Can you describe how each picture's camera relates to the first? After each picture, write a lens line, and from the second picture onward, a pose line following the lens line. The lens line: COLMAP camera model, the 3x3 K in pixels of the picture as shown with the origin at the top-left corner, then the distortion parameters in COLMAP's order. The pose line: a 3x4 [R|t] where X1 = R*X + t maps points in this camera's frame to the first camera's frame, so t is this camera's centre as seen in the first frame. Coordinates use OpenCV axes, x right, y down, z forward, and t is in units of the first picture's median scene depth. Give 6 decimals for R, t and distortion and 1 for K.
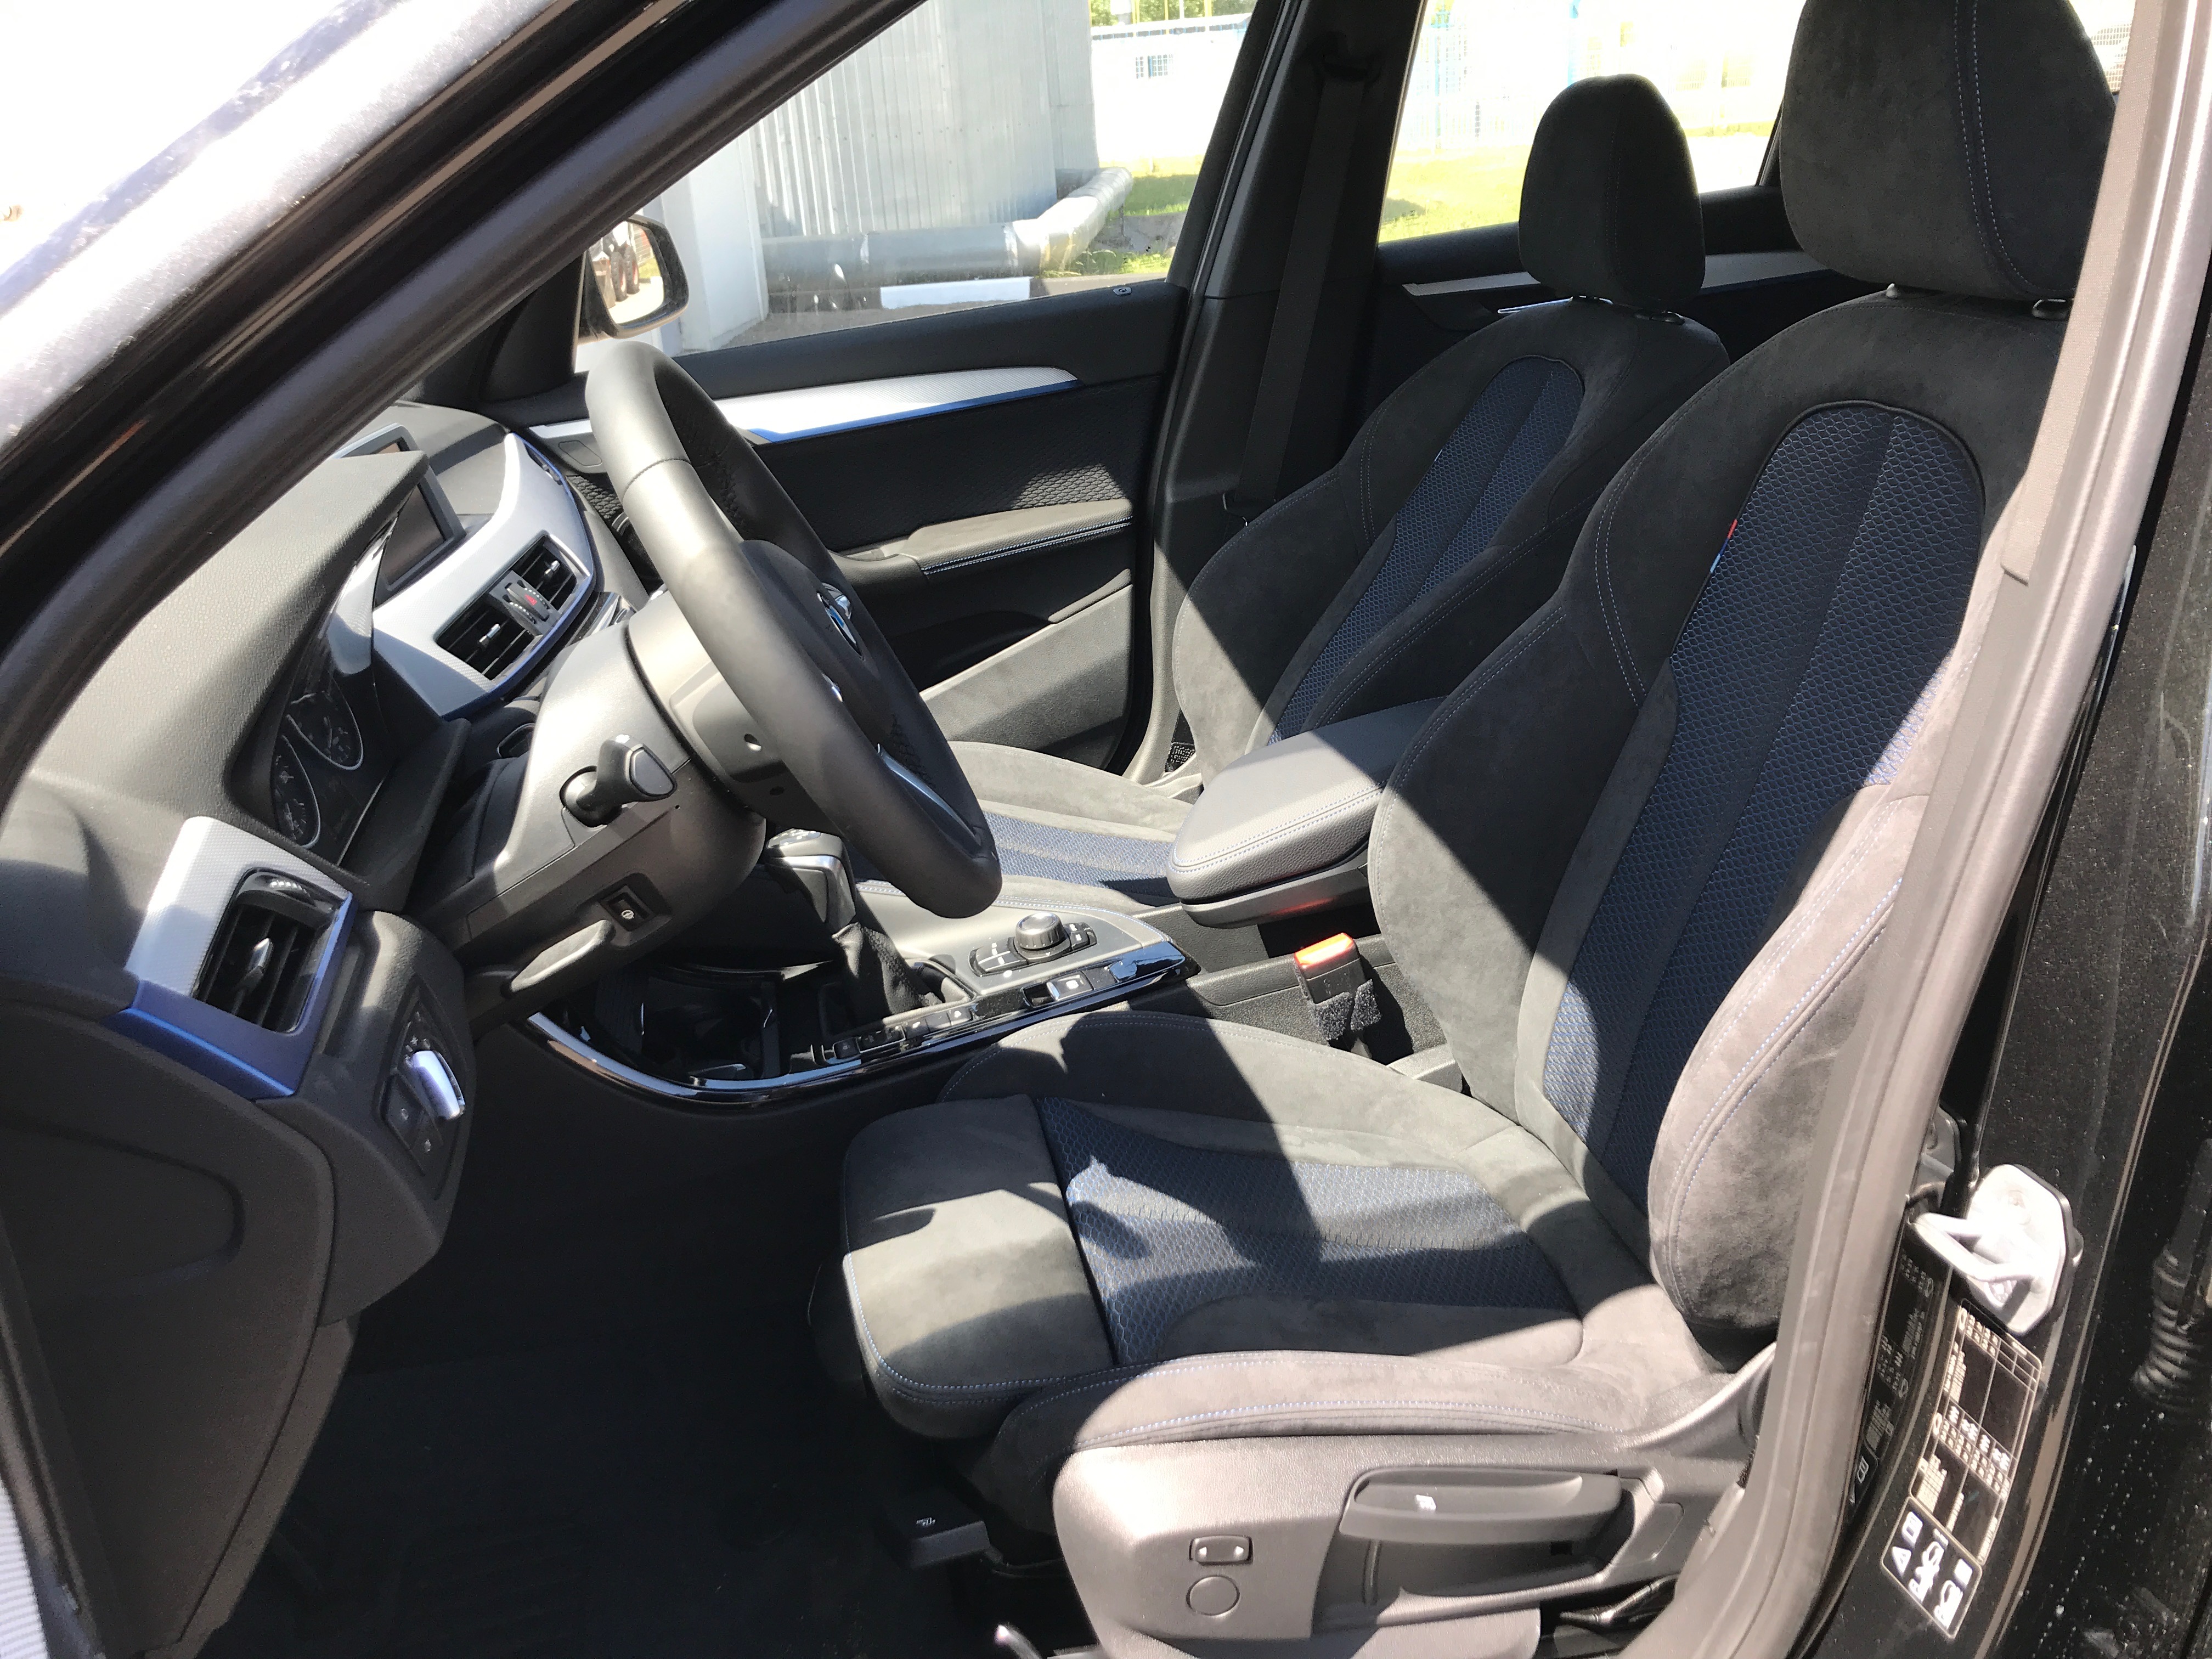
lens RADIAL K [[1771.6, 0, 1105.7], [0, 1771.6, 835.4], [0, 0, 1]] dist [0.021244, -0.008531]
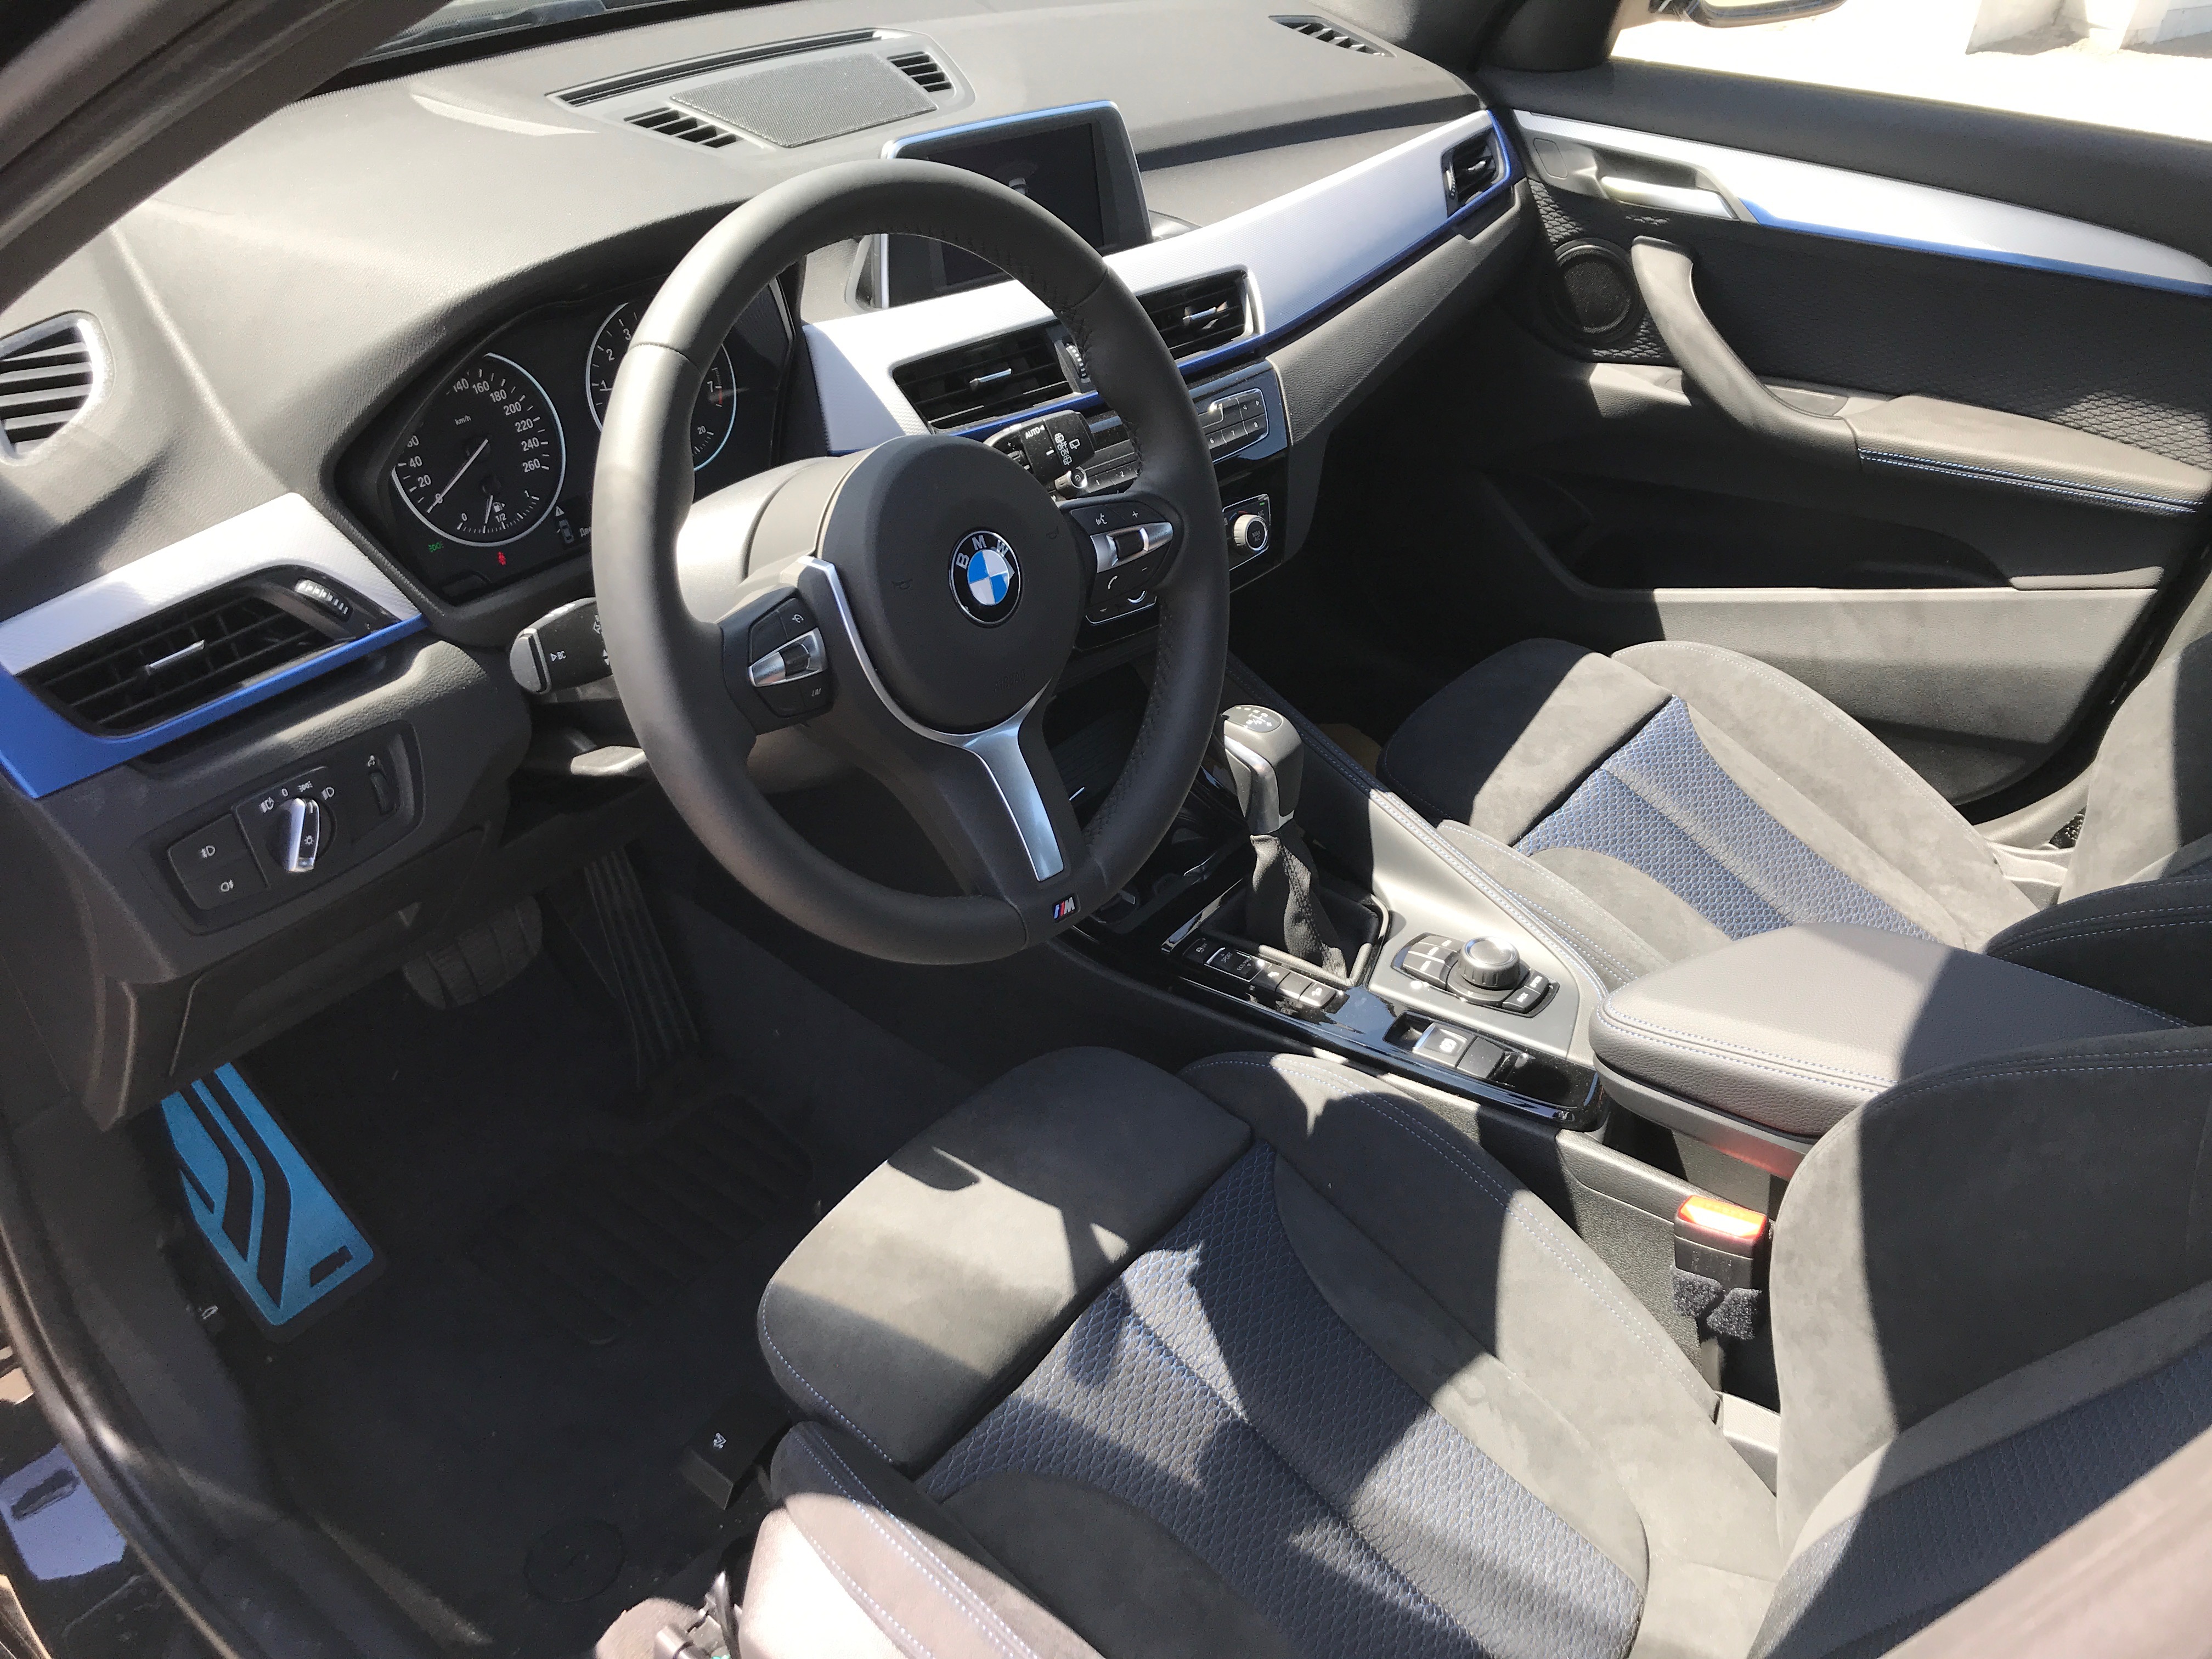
lens RADIAL K [[1771.6, 0, 1104.8], [0, 1771.6, 825.2], [0, 0, 1]] dist [0.021244, -0.008531]
pose [[0.637235, 0.536174, -0.553578, 0.264773], [-0.387016, 0.843803, 0.371773, -0.230924], [0.666446, -0.022663, 0.745209, 0.287329]]
